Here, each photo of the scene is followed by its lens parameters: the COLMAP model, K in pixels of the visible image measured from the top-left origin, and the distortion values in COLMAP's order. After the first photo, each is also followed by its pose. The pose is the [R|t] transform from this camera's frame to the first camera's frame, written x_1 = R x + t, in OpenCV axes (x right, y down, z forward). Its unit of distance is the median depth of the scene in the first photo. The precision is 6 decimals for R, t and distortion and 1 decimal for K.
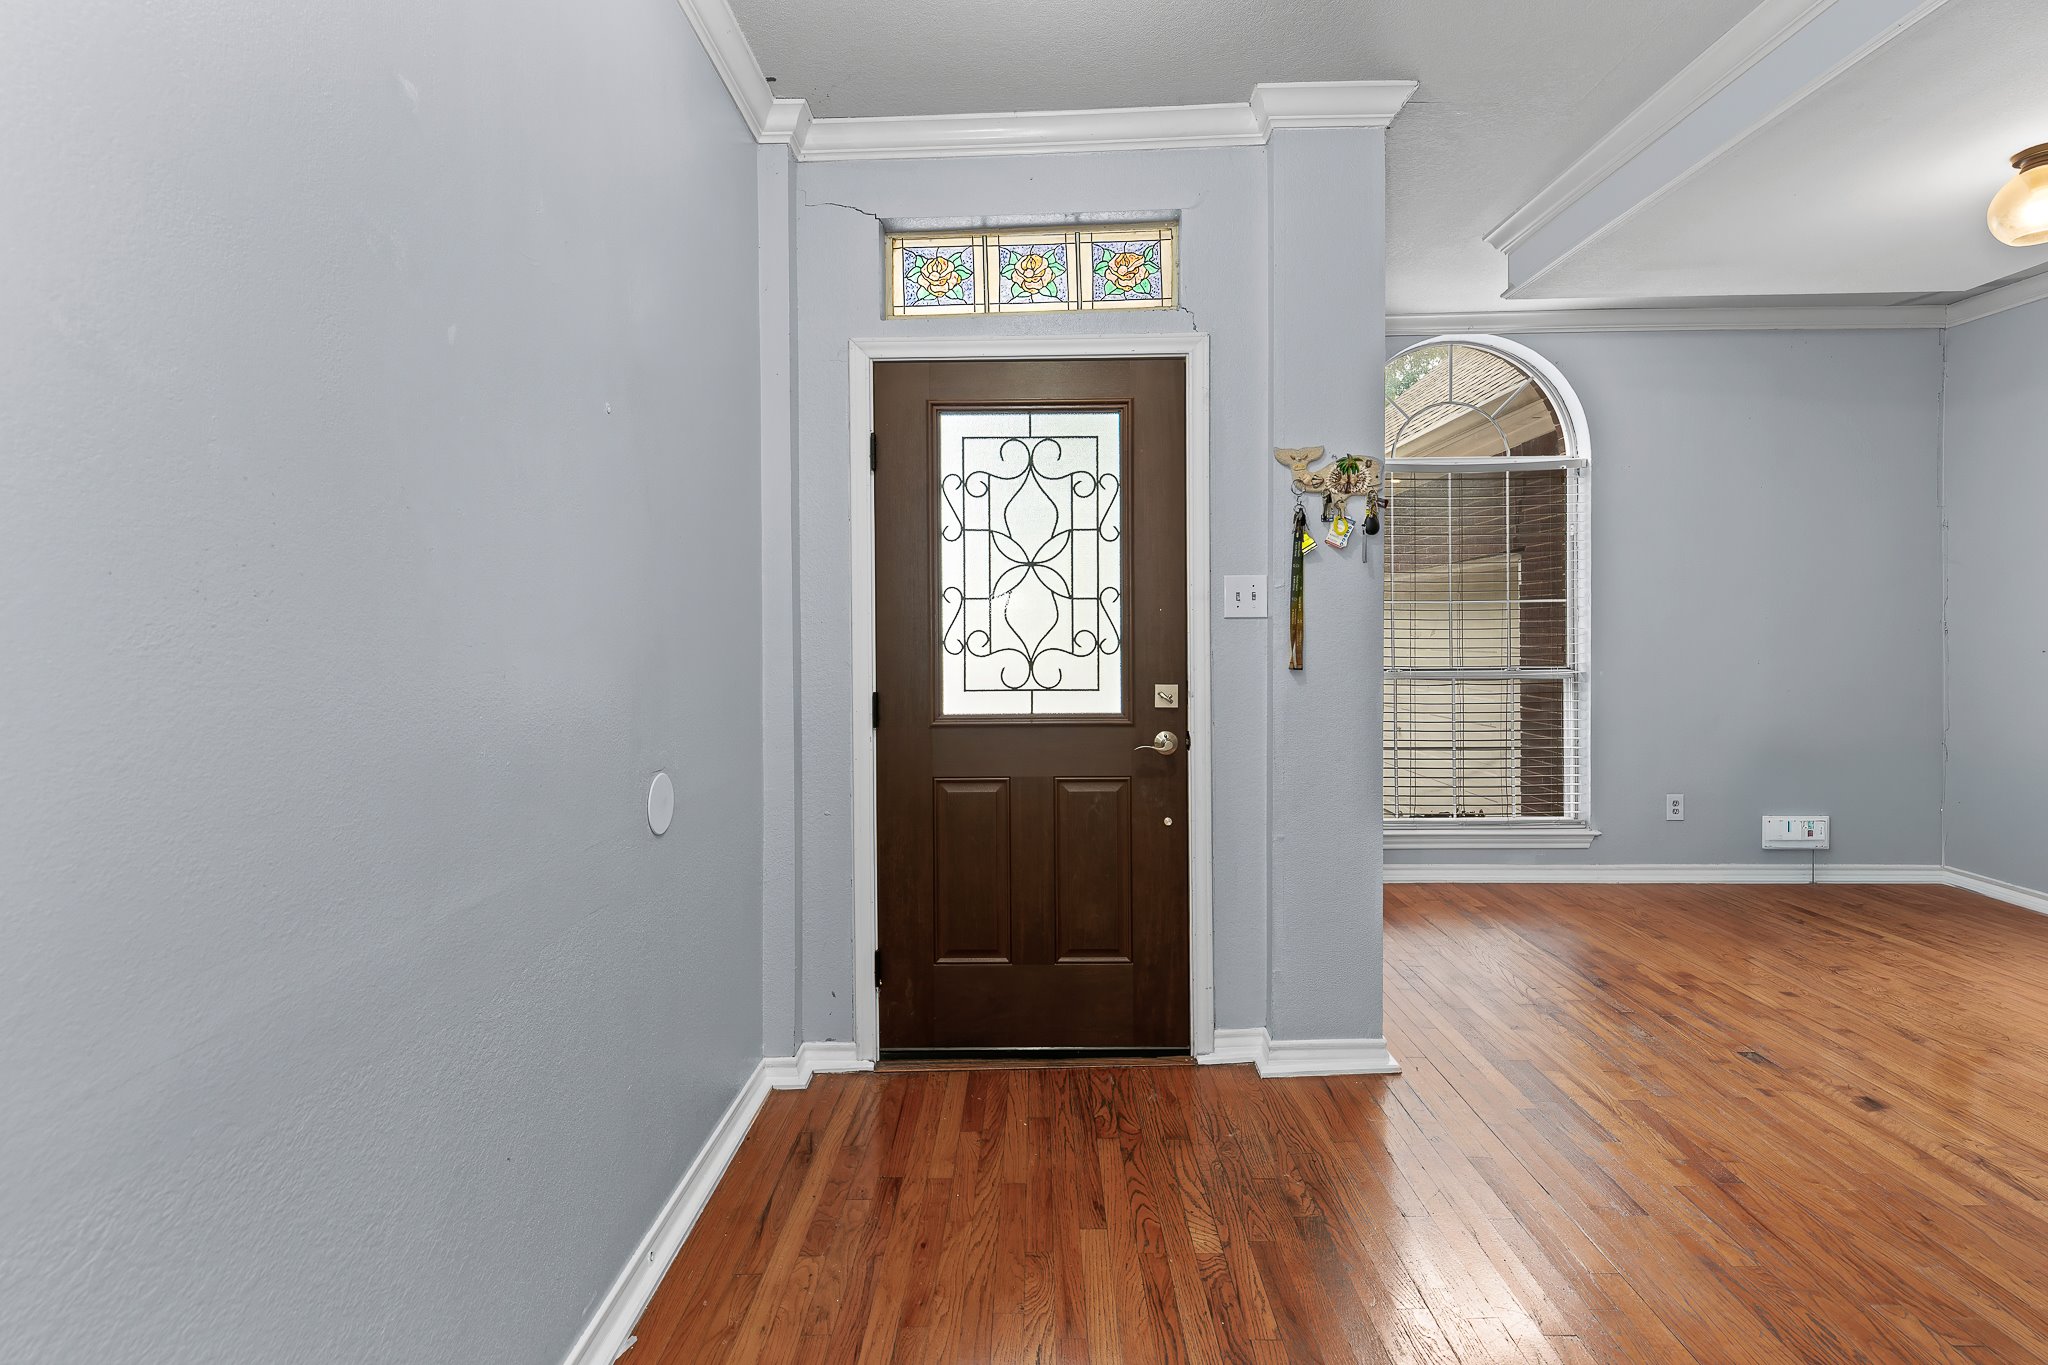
lens RADIAL K [[932.4, 0, 1025.6], [0, 932.4, 642.8], [0, 0, 1]] dist [0.015972, -0.005748]
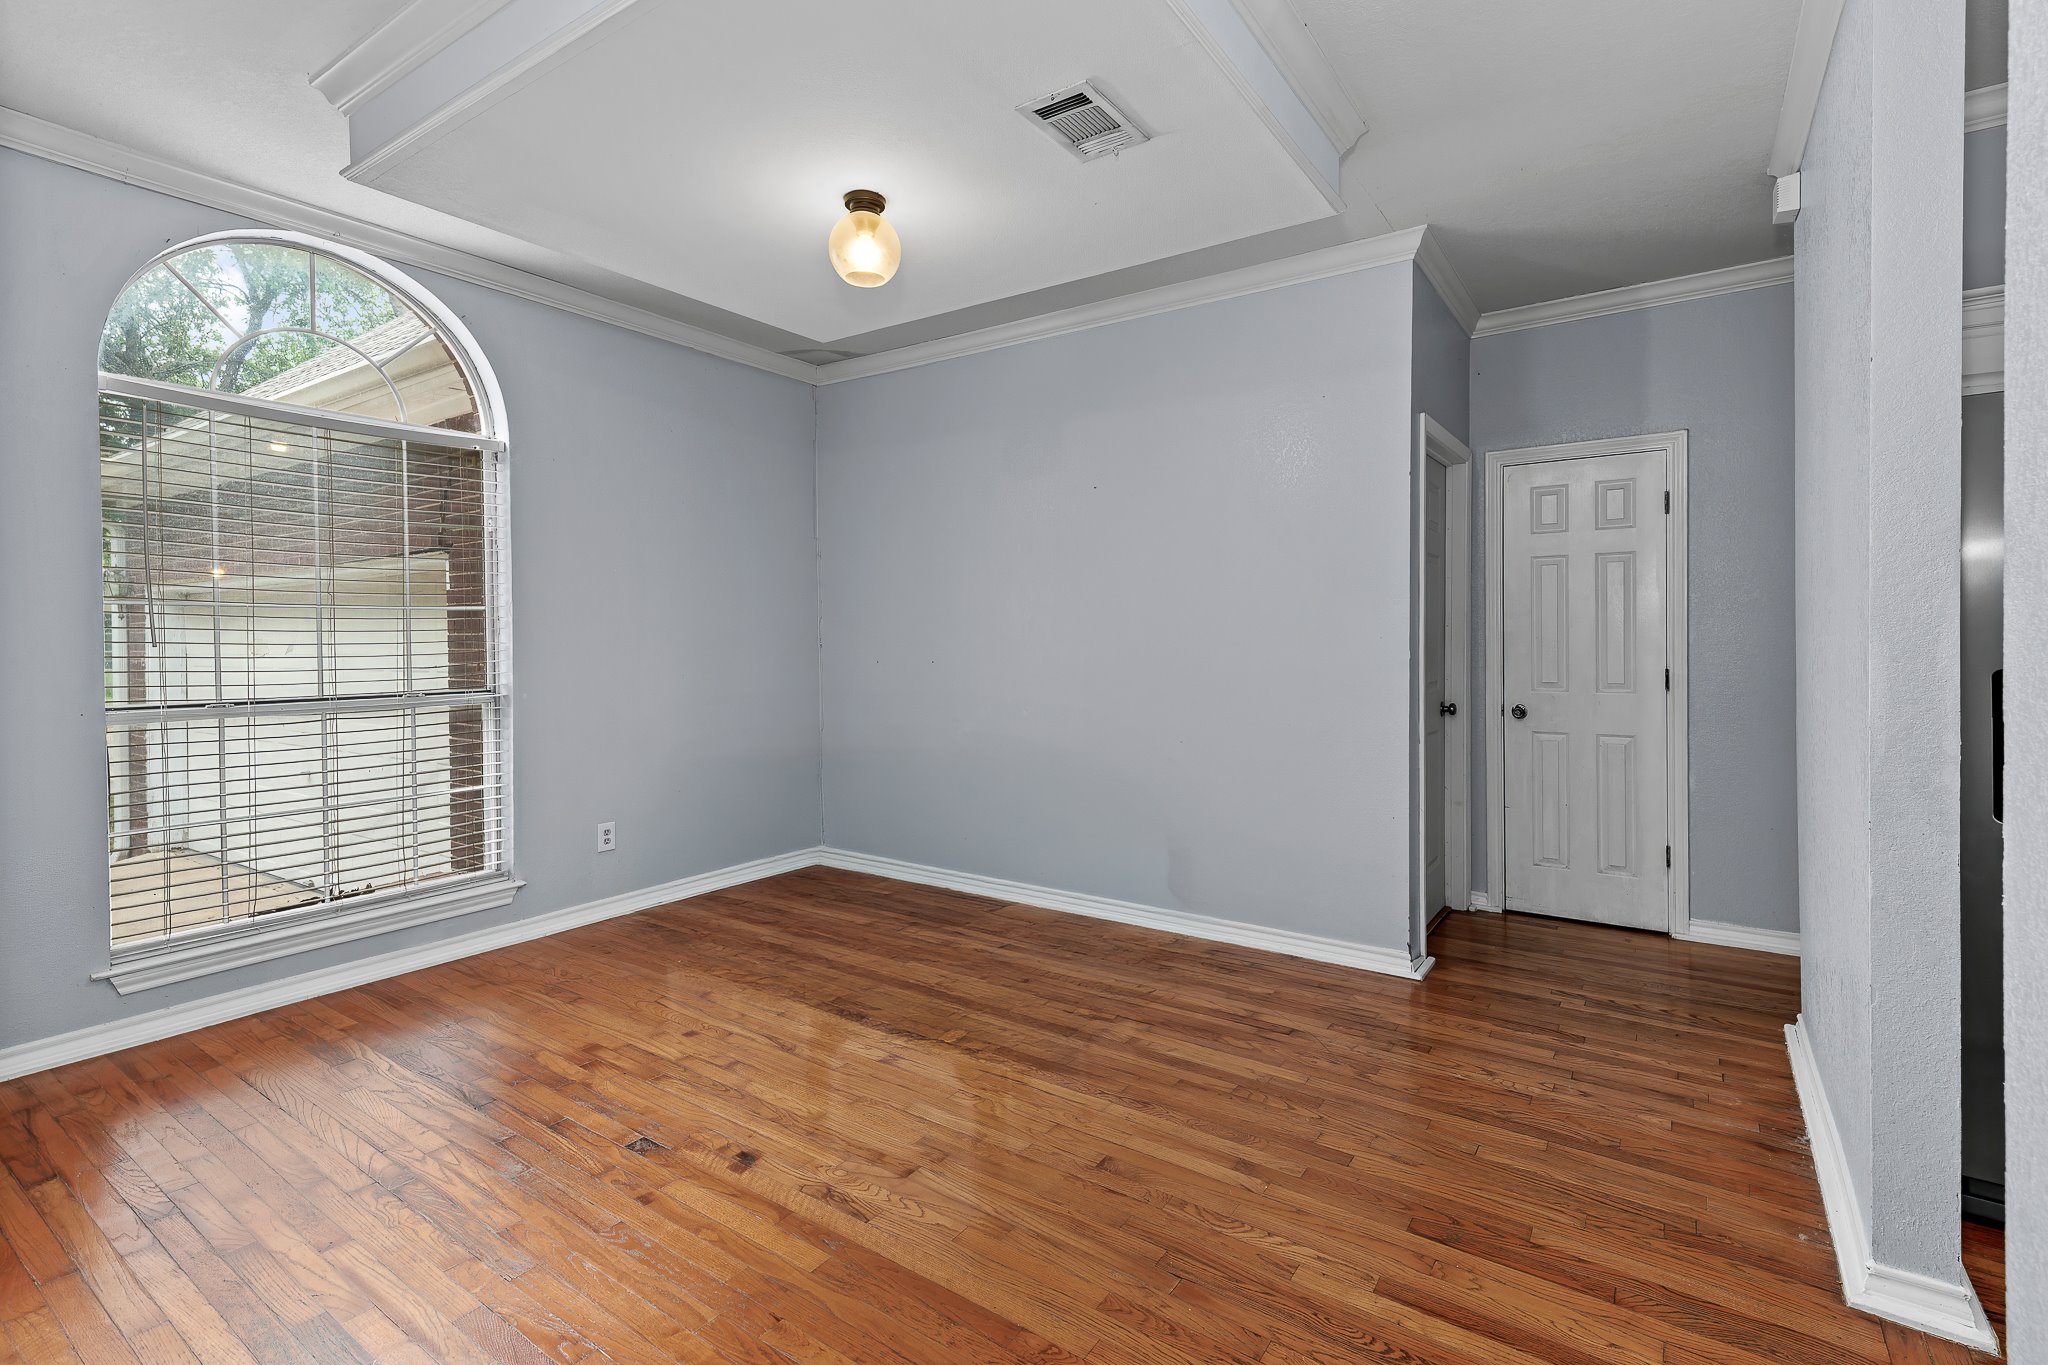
lens RADIAL K [[932.4, 0, 1036.6], [0, 932.4, 642.7], [0, 0, 1]] dist [0.015972, -0.005748]
pose [[0.553715, 0.000100, 0.832706, 0.209832], [0.012367, 0.999889, -0.008344, -0.003508], [-0.832615, 0.014918, 0.553652, 0.178057]]
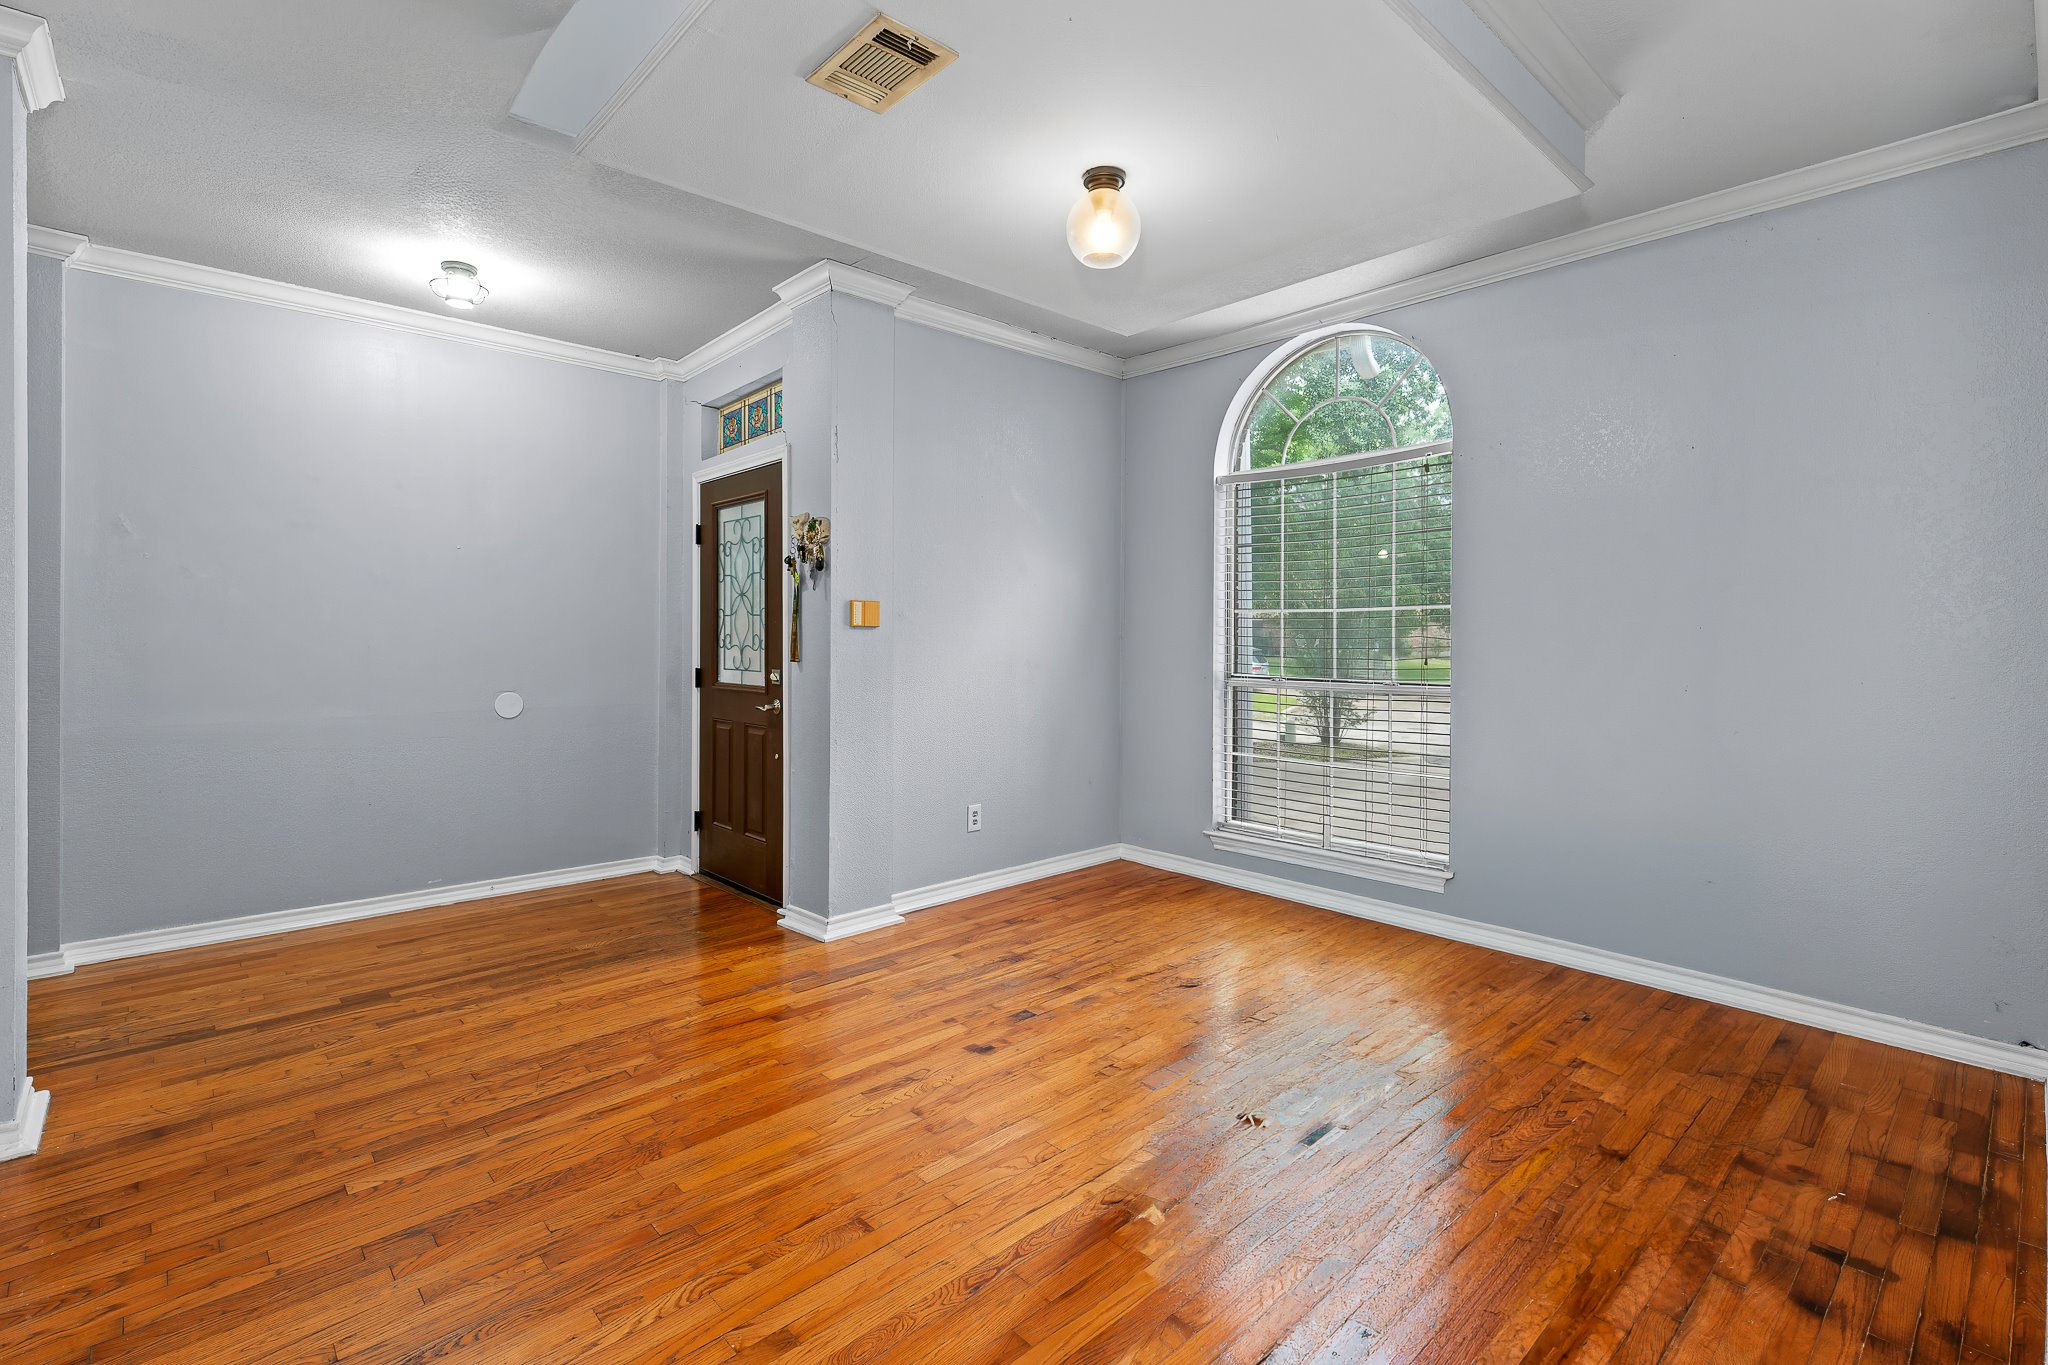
lens RADIAL K [[932.4, 0, 1031.1], [0, 932.4, 638.9], [0, 0, 1]] dist [0.015972, -0.005748]
pose [[0.693385, 0.014521, -0.720421, 1.264403], [-0.018657, 0.999824, 0.002197, -0.014373], [0.720326, 0.011917, 0.693534, 0.171460]]
